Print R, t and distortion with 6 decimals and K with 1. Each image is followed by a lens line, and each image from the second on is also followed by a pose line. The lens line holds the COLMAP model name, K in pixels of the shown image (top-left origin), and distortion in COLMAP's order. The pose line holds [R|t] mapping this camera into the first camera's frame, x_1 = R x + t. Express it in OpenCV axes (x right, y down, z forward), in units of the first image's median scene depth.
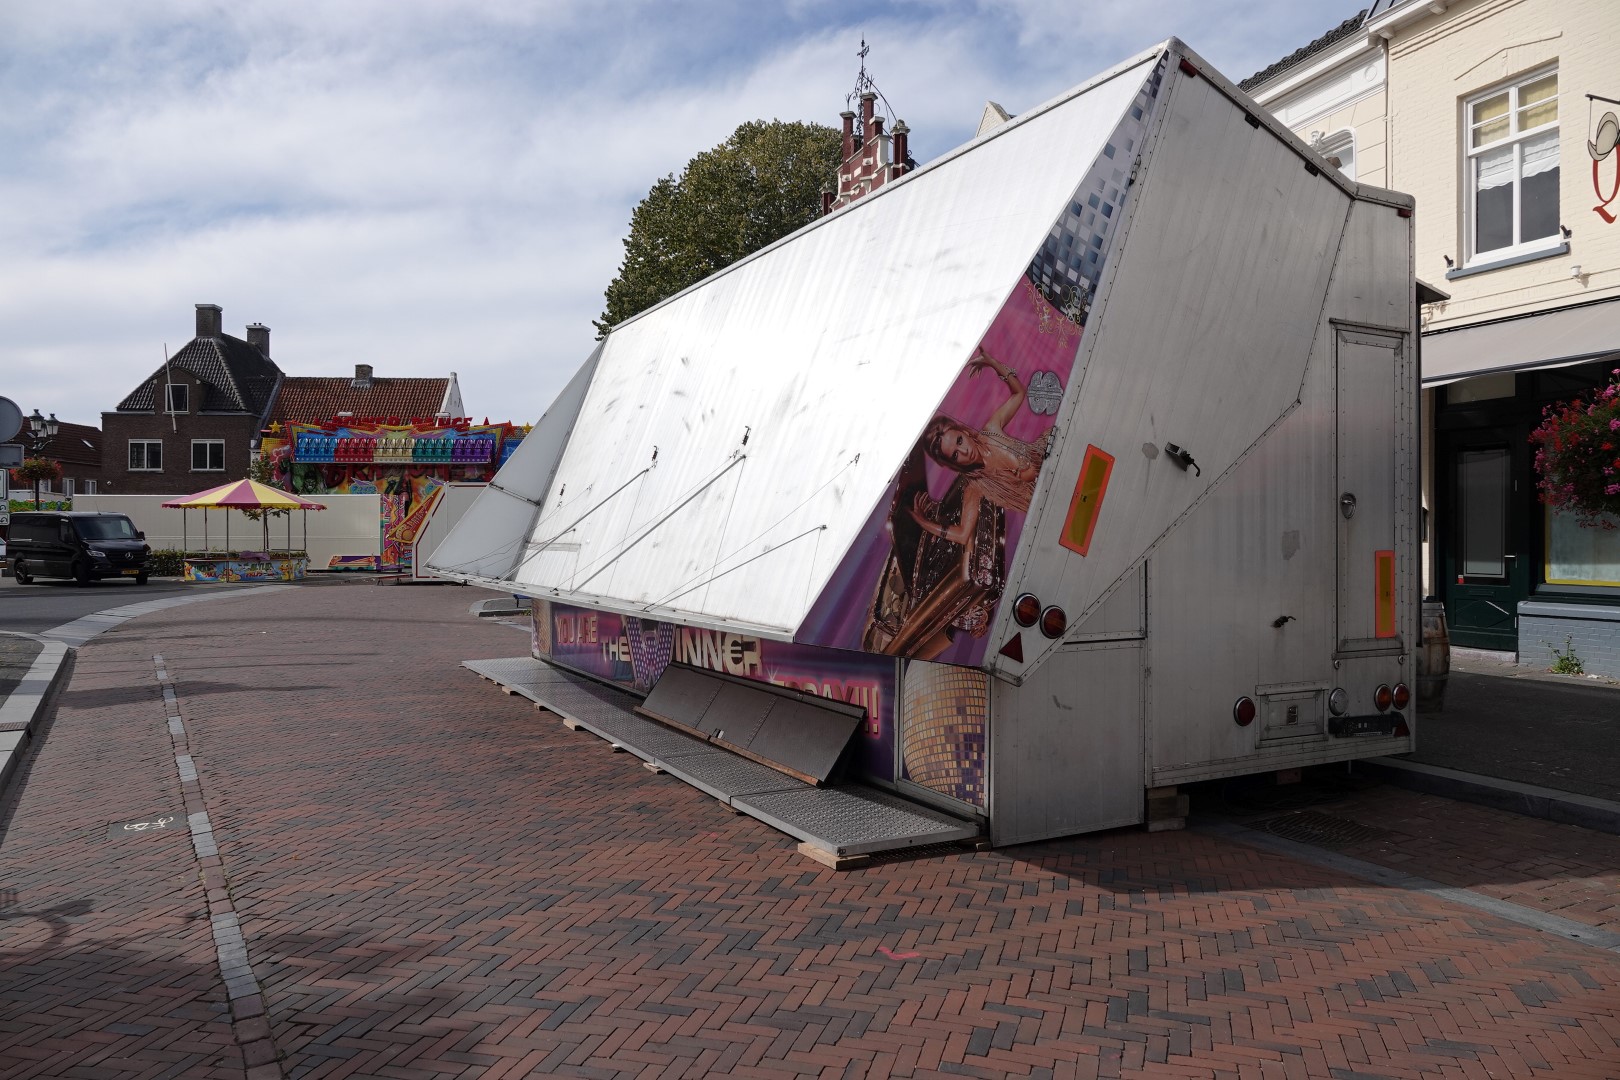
lens RADIAL K [[1118.7, 0, 810.0], [0, 1118.7, 540.0], [0, 0, 1]] dist [-0.007881, 0.001388]
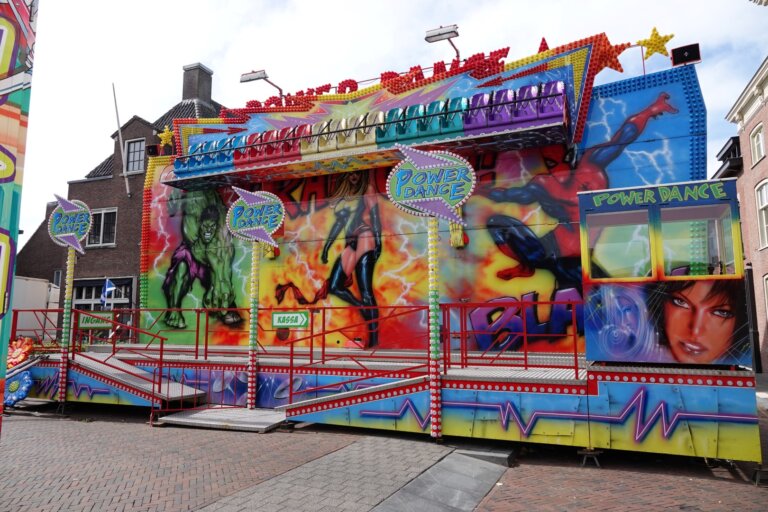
lens RADIAL K [[530.3, 0, 384.0], [0, 530.3, 256.0], [0, 0, 1]] dist [-0.007881, 0.001388]
pose [[0.899747, -0.056338, -0.432760, -0.244300], [-0.002235, 0.991025, -0.133660, -0.003570], [0.436406, 0.121227, 0.891546, 0.753981]]
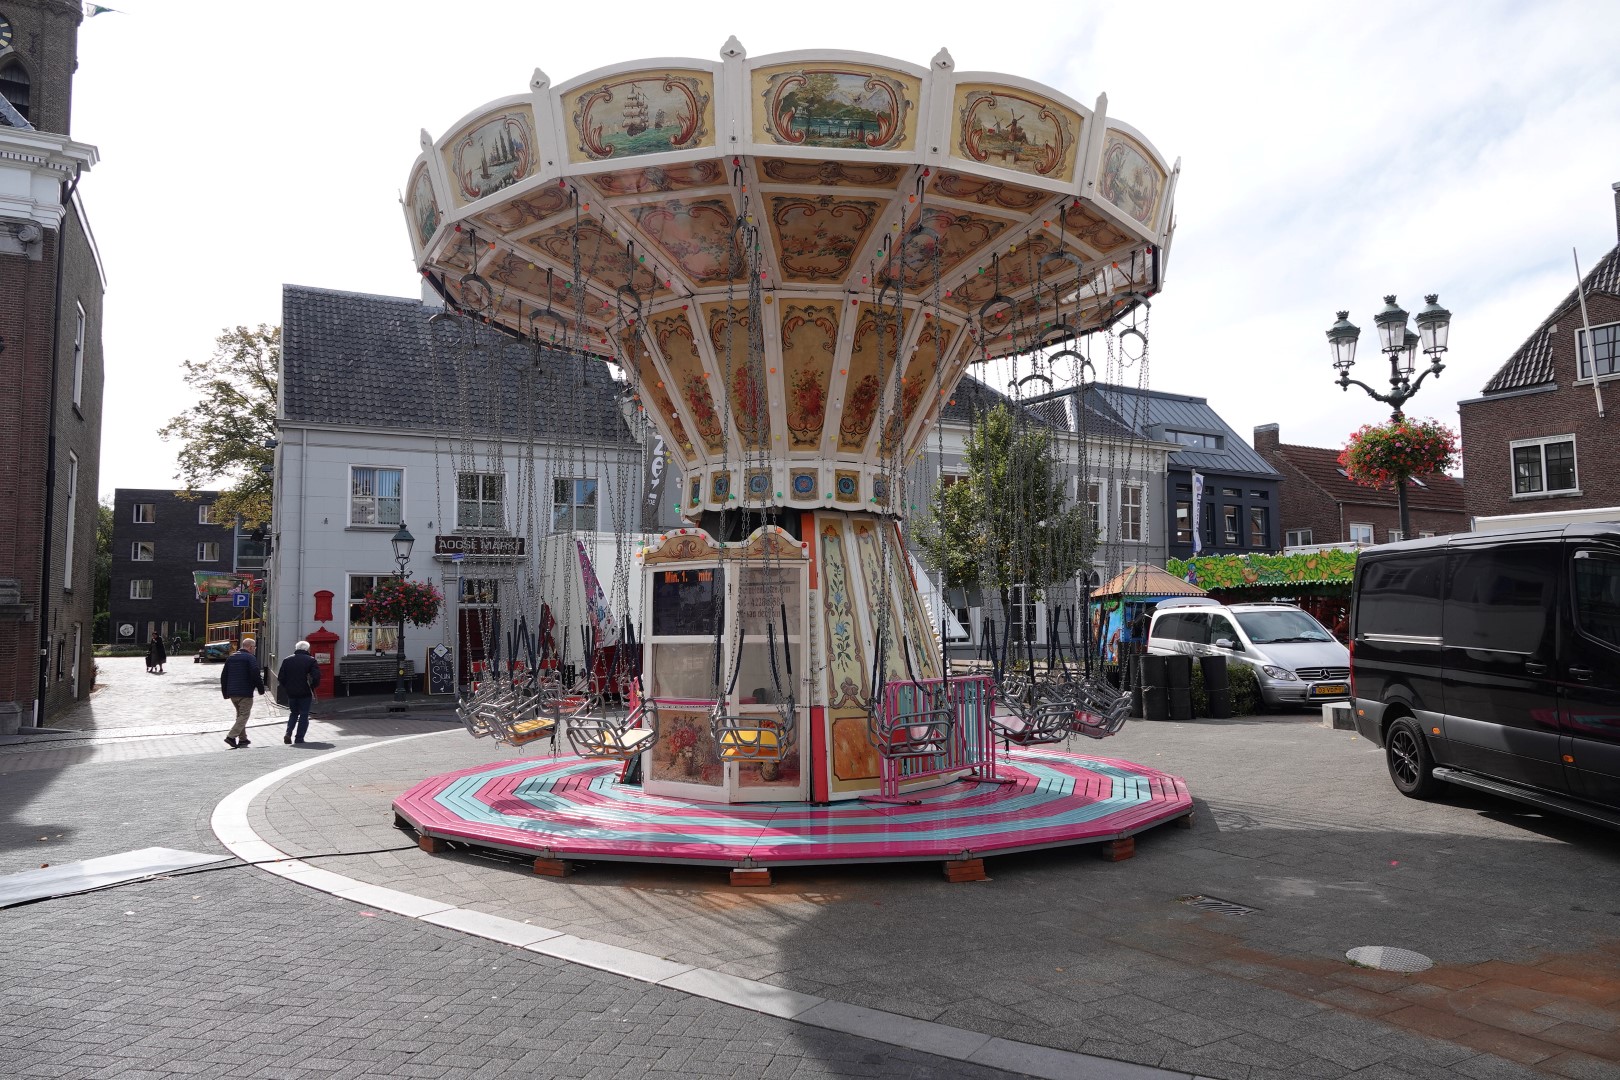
lens RADIAL K [[1118.7, 0, 810.0], [0, 1118.7, 540.0], [0, 0, 1]] dist [-0.007881, 0.001388]
pose [[0.503830, -0.067985, -0.861123, -0.314124], [0.008602, 0.997243, -0.073698, -0.003697], [0.863760, 0.029724, 0.503026, 0.425287]]
